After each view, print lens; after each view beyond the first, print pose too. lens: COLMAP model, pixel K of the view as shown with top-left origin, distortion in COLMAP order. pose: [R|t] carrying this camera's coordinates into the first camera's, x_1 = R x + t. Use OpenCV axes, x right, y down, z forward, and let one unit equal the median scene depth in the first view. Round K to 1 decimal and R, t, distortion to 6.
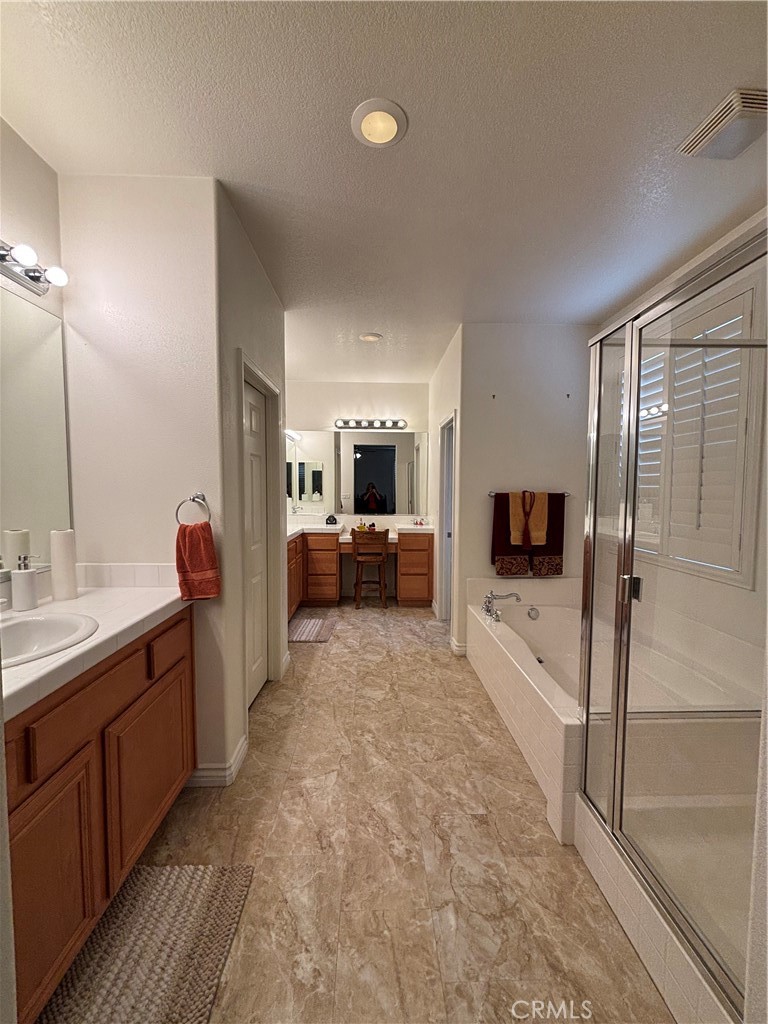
lens RADIAL K [[416.2, 0, 386.0], [0, 416.2, 511.8], [0, 0, 1]] dist [0.000358, -0.000479]
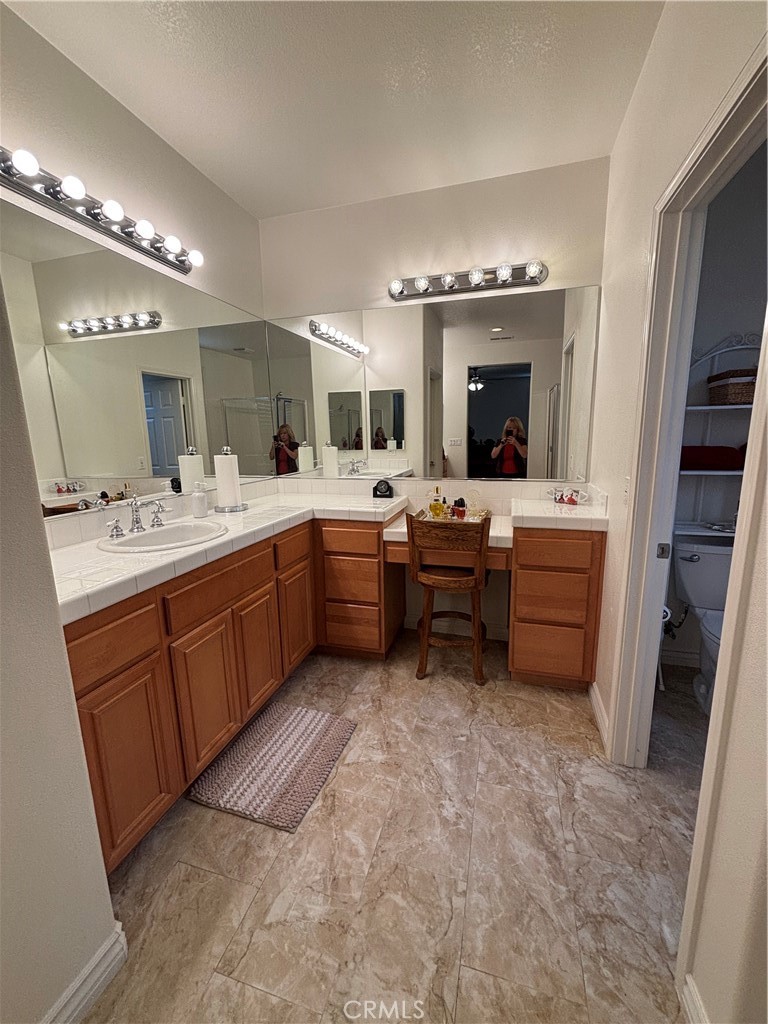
lens RADIAL K [[416.2, 0, 383.0], [0, 416.2, 515.1], [0, 0, 1]] dist [0.000358, -0.000479]
pose [[0.948010, 0.034168, -0.316400, 0.042571], [0.008257, 0.991244, 0.131786, -0.020911], [0.318132, -0.127547, 0.939427, 0.641252]]
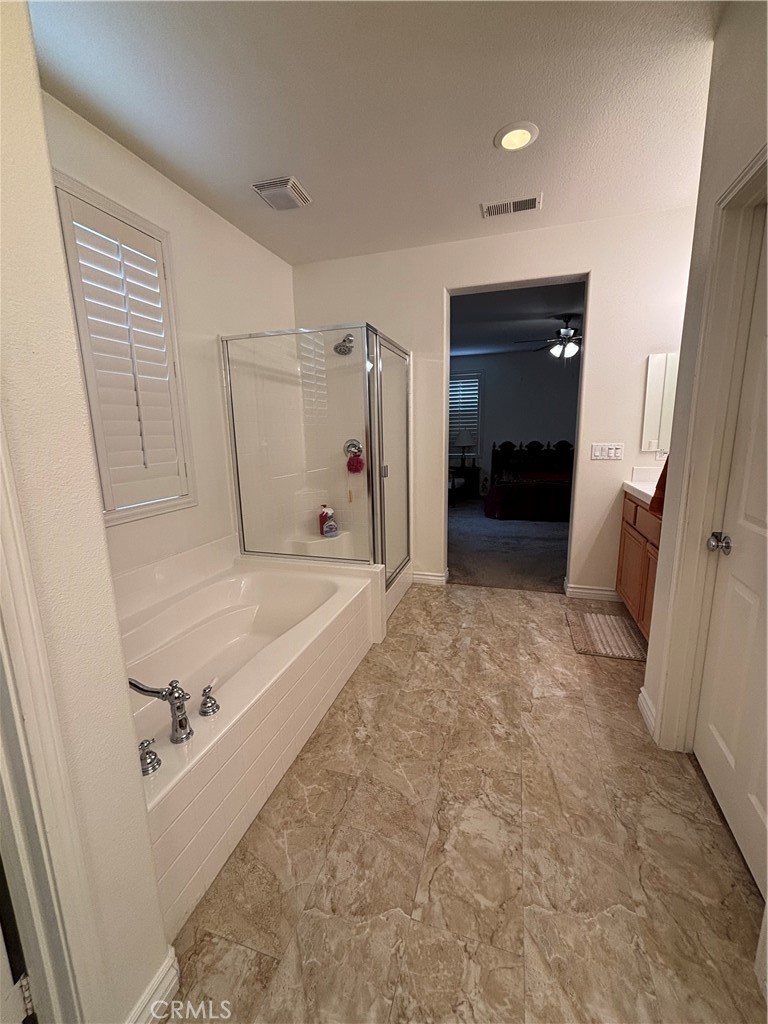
lens RADIAL K [[416.2, 0, 383.2], [0, 416.2, 511.4], [0, 0, 1]] dist [0.000358, -0.000479]
pose [[-0.941973, -0.051323, 0.331743, -0.049346], [0.033570, 0.968887, 0.245214, -0.049095], [-0.334007, 0.242122, -0.910942, 1.116545]]
